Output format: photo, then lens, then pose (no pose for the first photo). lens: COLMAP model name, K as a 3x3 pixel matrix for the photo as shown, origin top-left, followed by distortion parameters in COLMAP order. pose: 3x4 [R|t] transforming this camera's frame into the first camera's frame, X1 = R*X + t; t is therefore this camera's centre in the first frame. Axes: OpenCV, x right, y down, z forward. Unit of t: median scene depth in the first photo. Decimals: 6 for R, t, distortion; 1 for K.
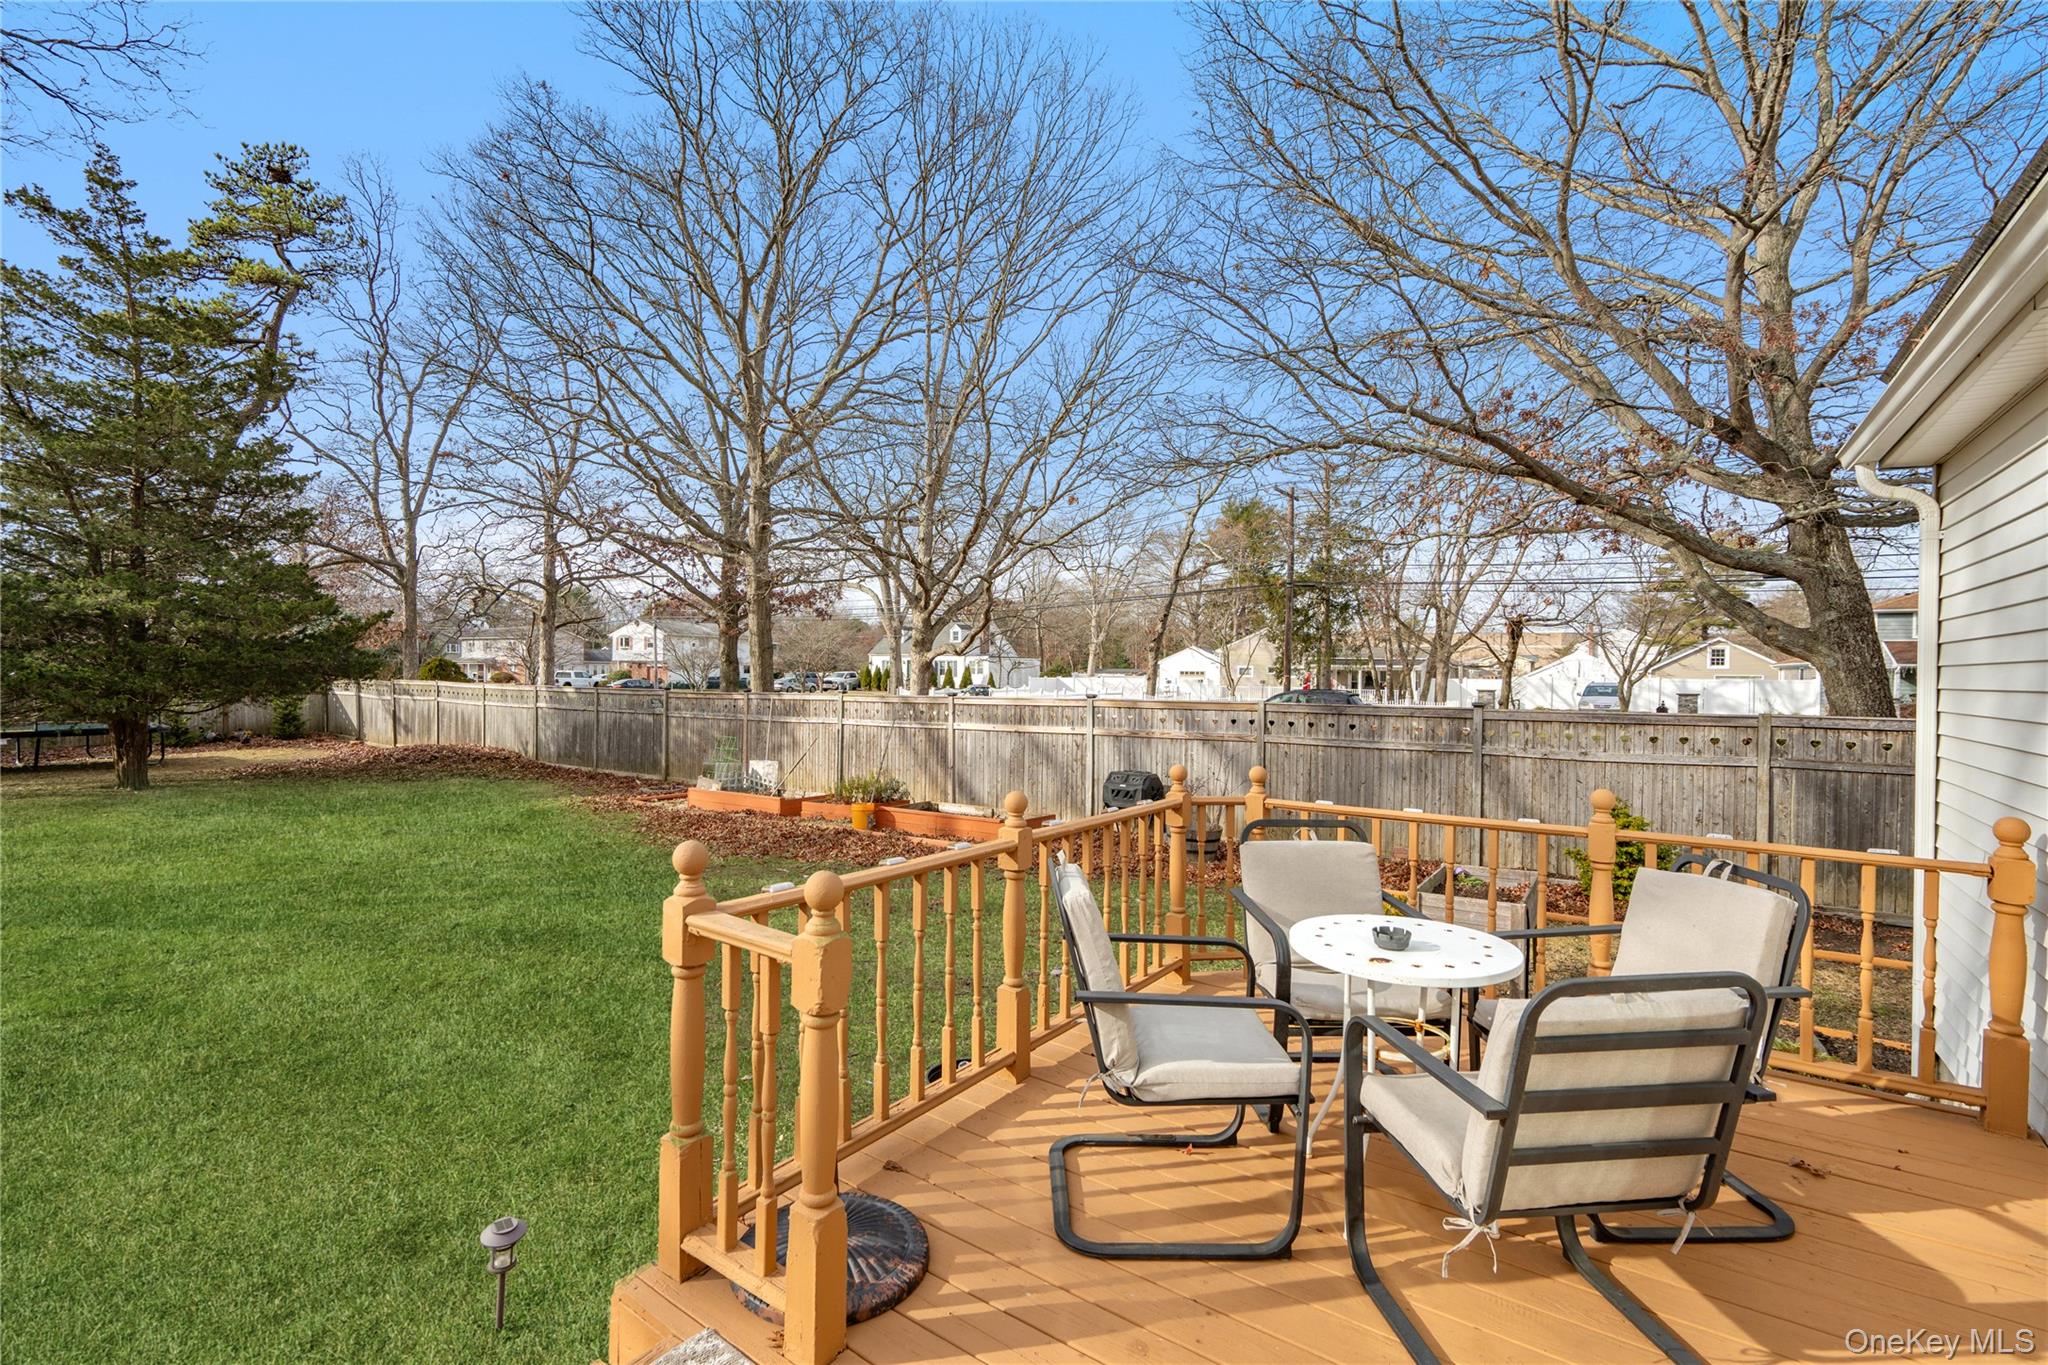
lens RADIAL K [[935.8, 0, 1022.5], [0, 935.8, 668.4], [0, 0, 1]] dist [0.002721, 0.001358]
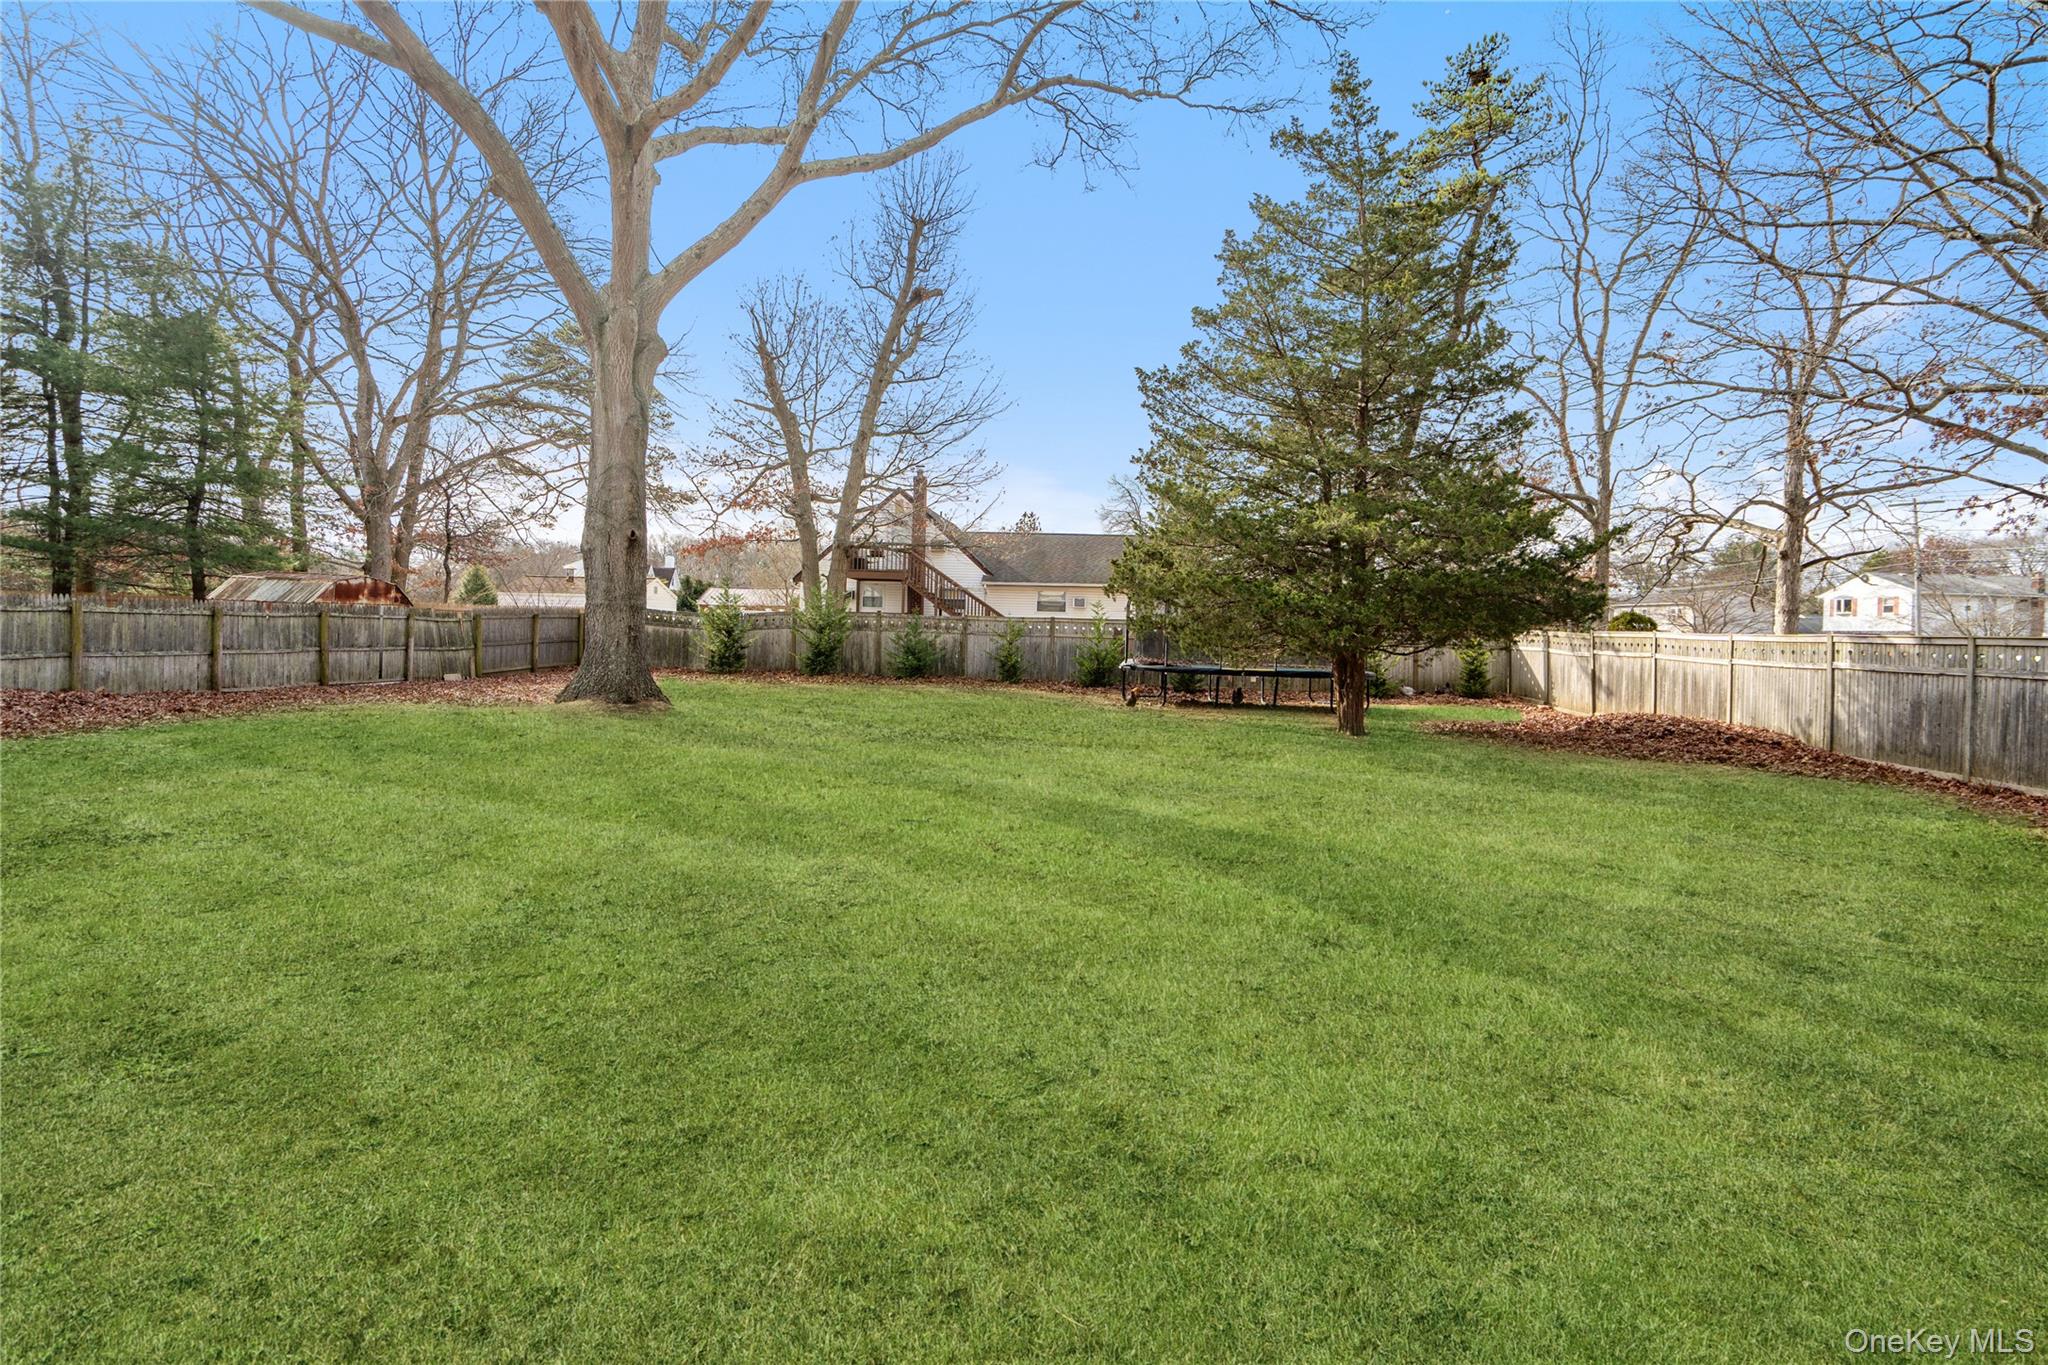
lens RADIAL K [[1004.5, 0, 1016.8], [0, 1004.5, 673.0], [0, 0, 1]] dist [0.001902, 0.000241]
pose [[0.496799, 0.037359, -0.867061, -0.166250], [-0.018873, 0.999302, 0.032243, 0.028124], [0.867661, 0.000346, 0.497157, 0.145590]]
